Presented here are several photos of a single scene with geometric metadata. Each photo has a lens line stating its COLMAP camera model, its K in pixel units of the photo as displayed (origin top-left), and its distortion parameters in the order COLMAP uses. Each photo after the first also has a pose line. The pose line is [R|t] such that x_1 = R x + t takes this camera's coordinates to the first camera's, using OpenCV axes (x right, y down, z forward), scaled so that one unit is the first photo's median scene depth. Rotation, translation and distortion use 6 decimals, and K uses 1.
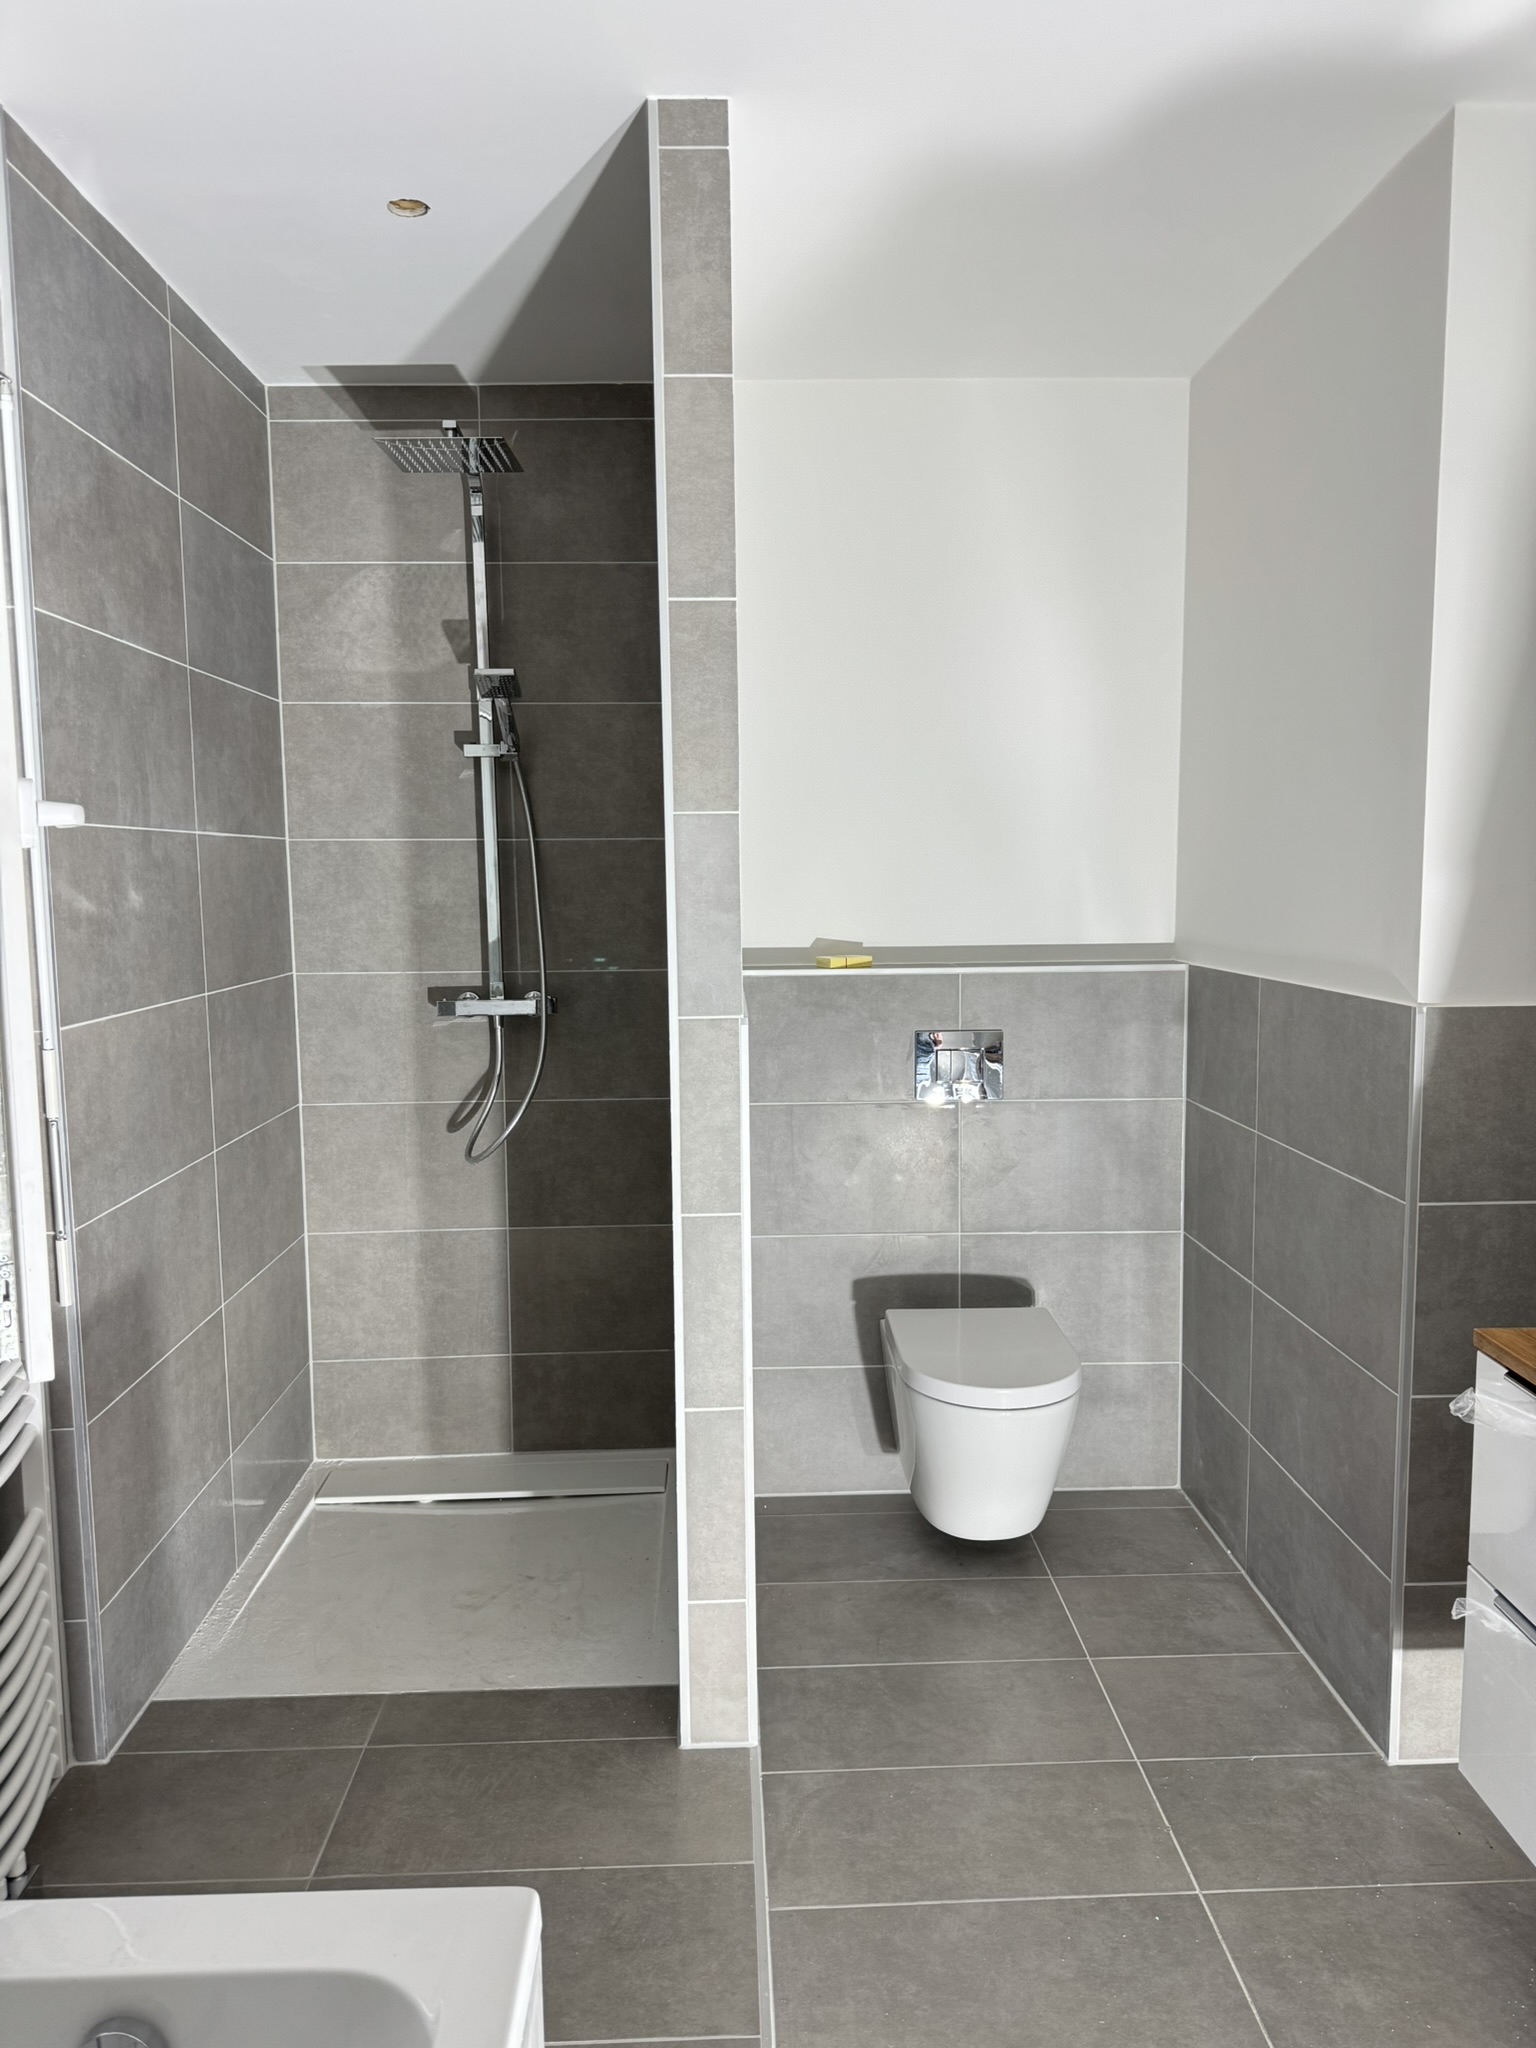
lens RADIAL K [[1439.8, 0, 780.7], [0, 1439.8, 1019.0], [0, 0, 1]] dist [0.028662, -0.021762]
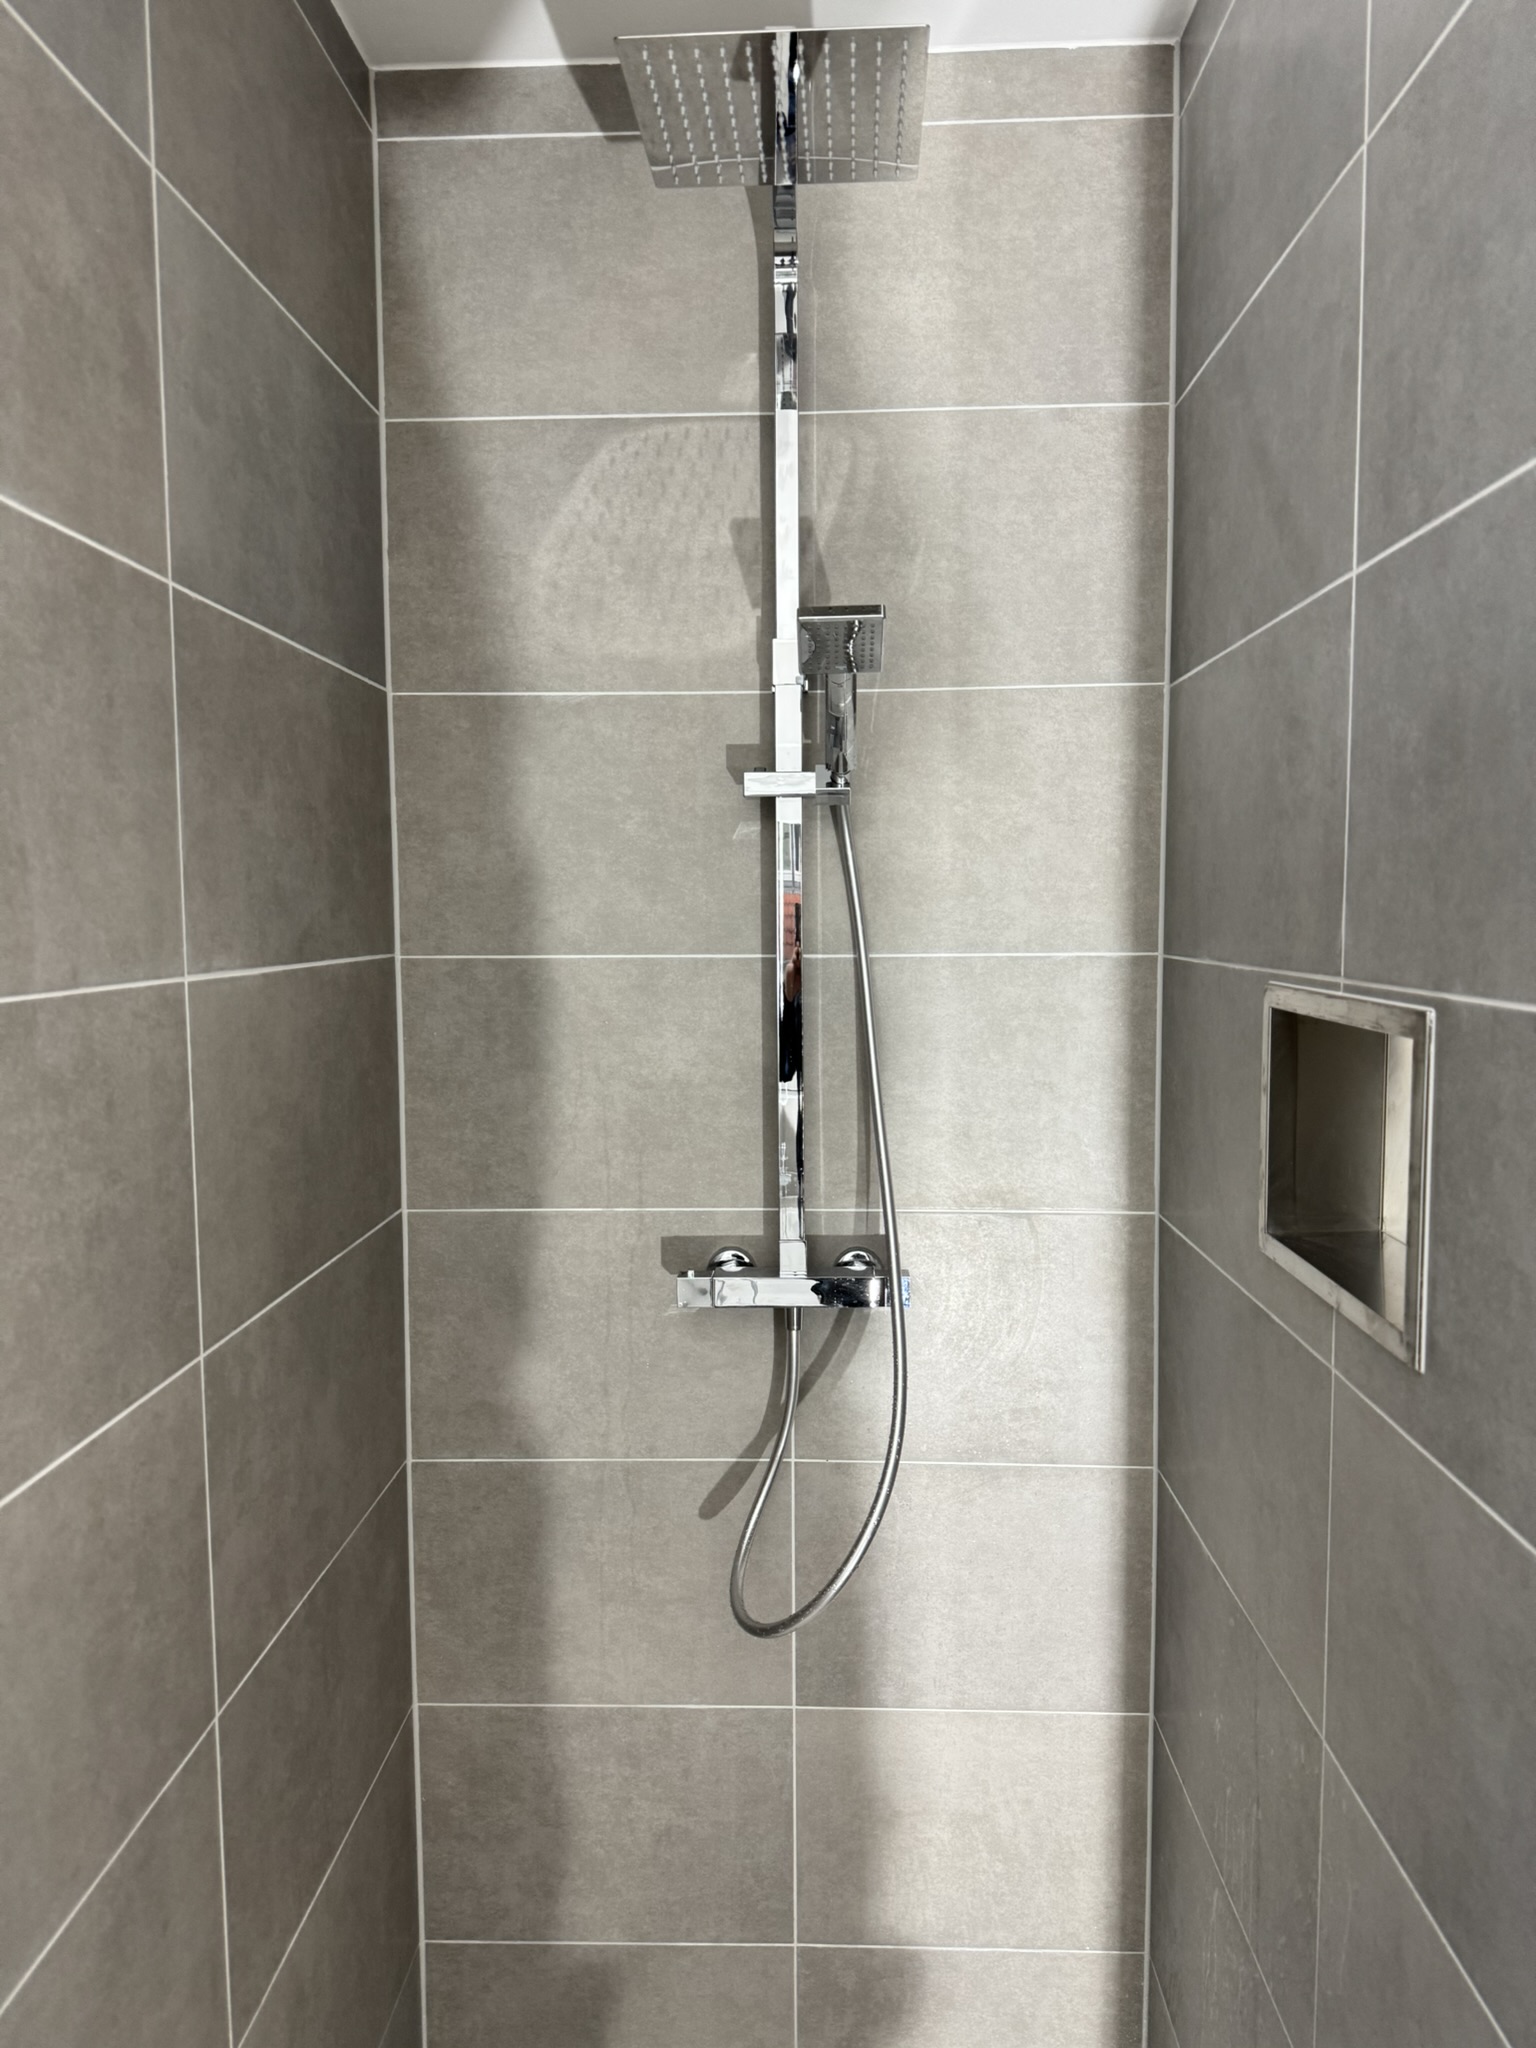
lens RADIAL K [[1439.8, 0, 759.1], [0, 1439.8, 1027.2], [0, 0, 1]] dist [0.028662, -0.021762]
pose [[0.996429, 0.013411, -0.083359, -0.168832], [-0.014964, 0.999725, -0.018036, -0.091494], [0.083095, 0.019219, 0.996356, 0.496234]]
